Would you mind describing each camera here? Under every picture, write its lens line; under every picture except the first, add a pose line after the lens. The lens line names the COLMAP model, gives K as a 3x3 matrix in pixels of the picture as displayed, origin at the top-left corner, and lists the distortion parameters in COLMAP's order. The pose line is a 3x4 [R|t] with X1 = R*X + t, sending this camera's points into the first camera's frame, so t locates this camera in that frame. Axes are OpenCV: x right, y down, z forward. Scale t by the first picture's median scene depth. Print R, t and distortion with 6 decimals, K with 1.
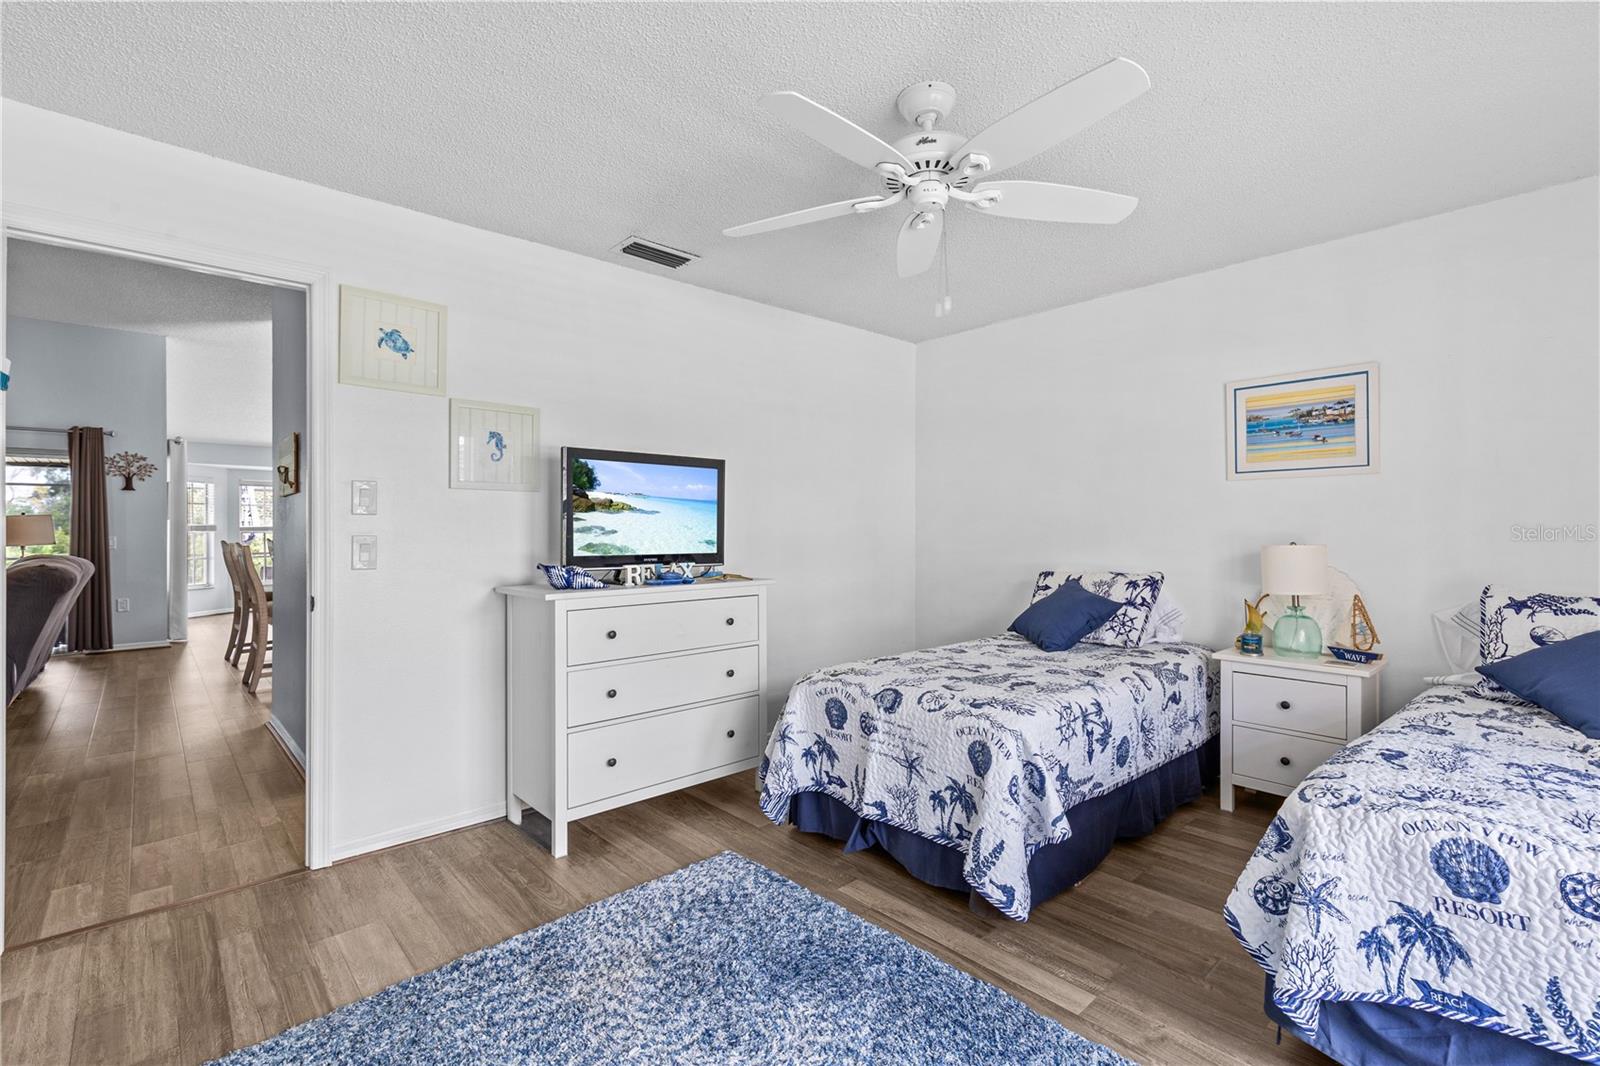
lens RADIAL K [[724.2, 0, 807.2], [0, 724.2, 532.9], [0, 0, 1]] dist [0.004012, -0.000536]
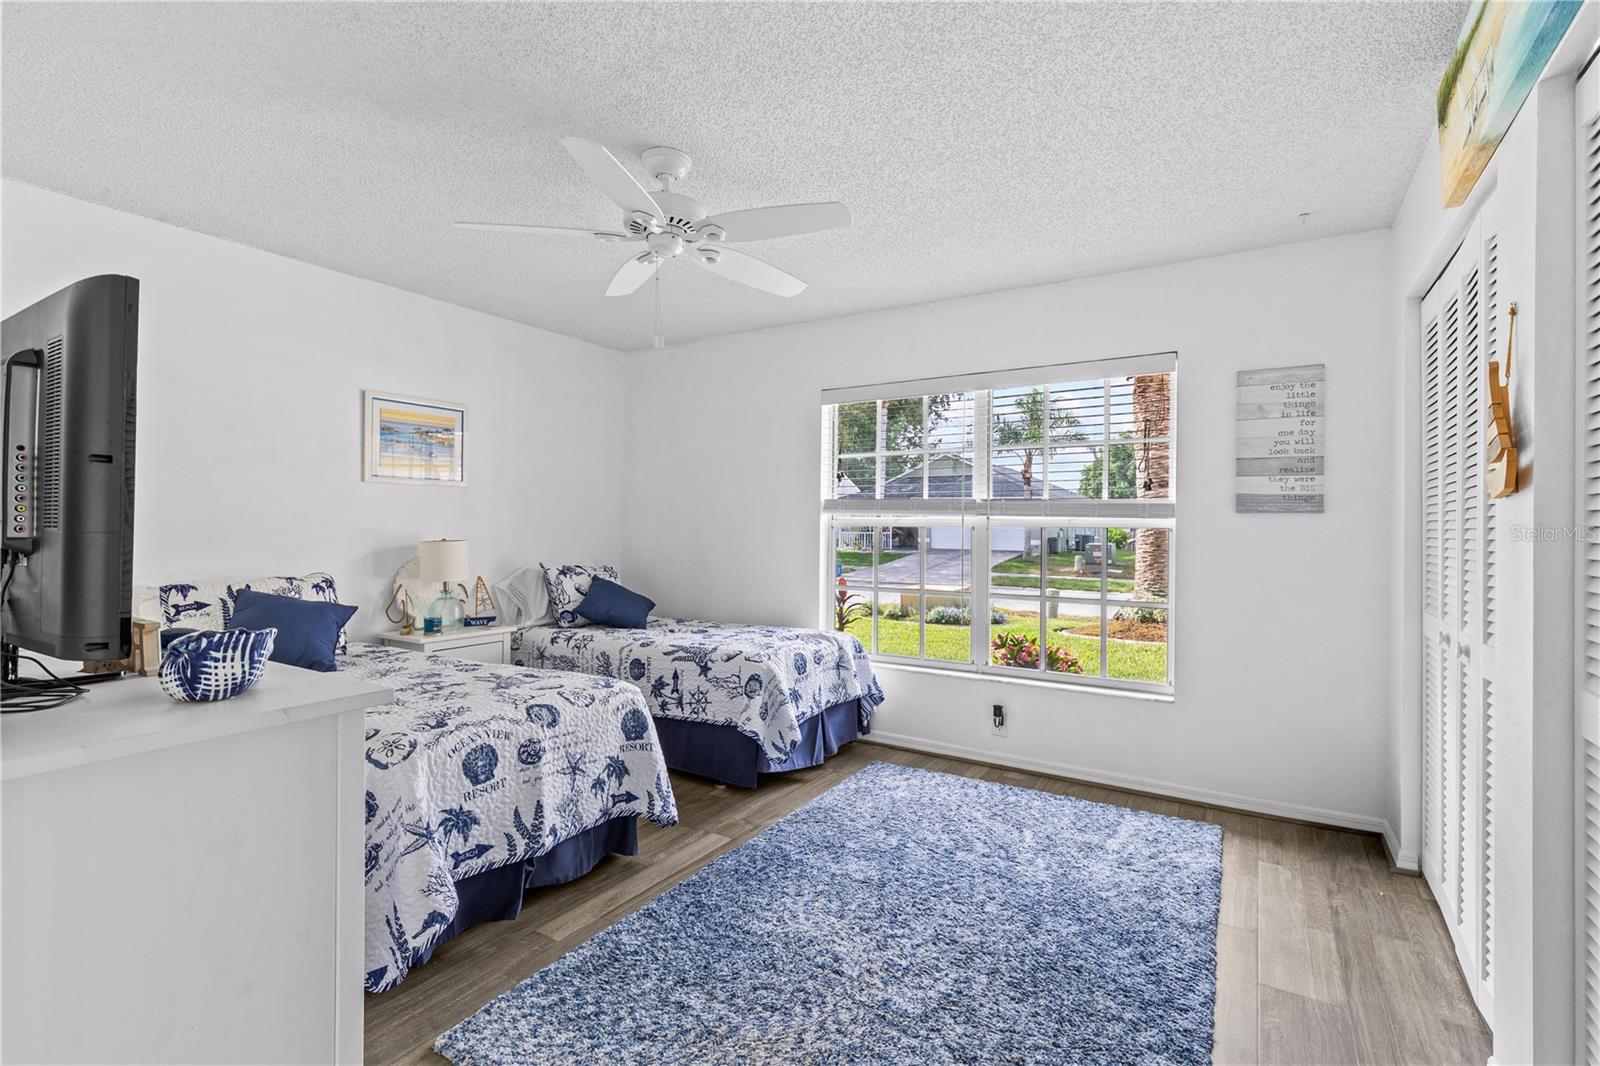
lens RADIAL K [[724.2, 0, 807.2], [0, 724.2, 532.9], [0, 0, 1]] dist [0.004012, -0.000536]
pose [[-0.271695, -0.006906, 0.962359, -0.907311], [-0.002148, 0.999976, 0.006569, -0.008456], [-0.962381, -0.000282, -0.271703, 0.976783]]
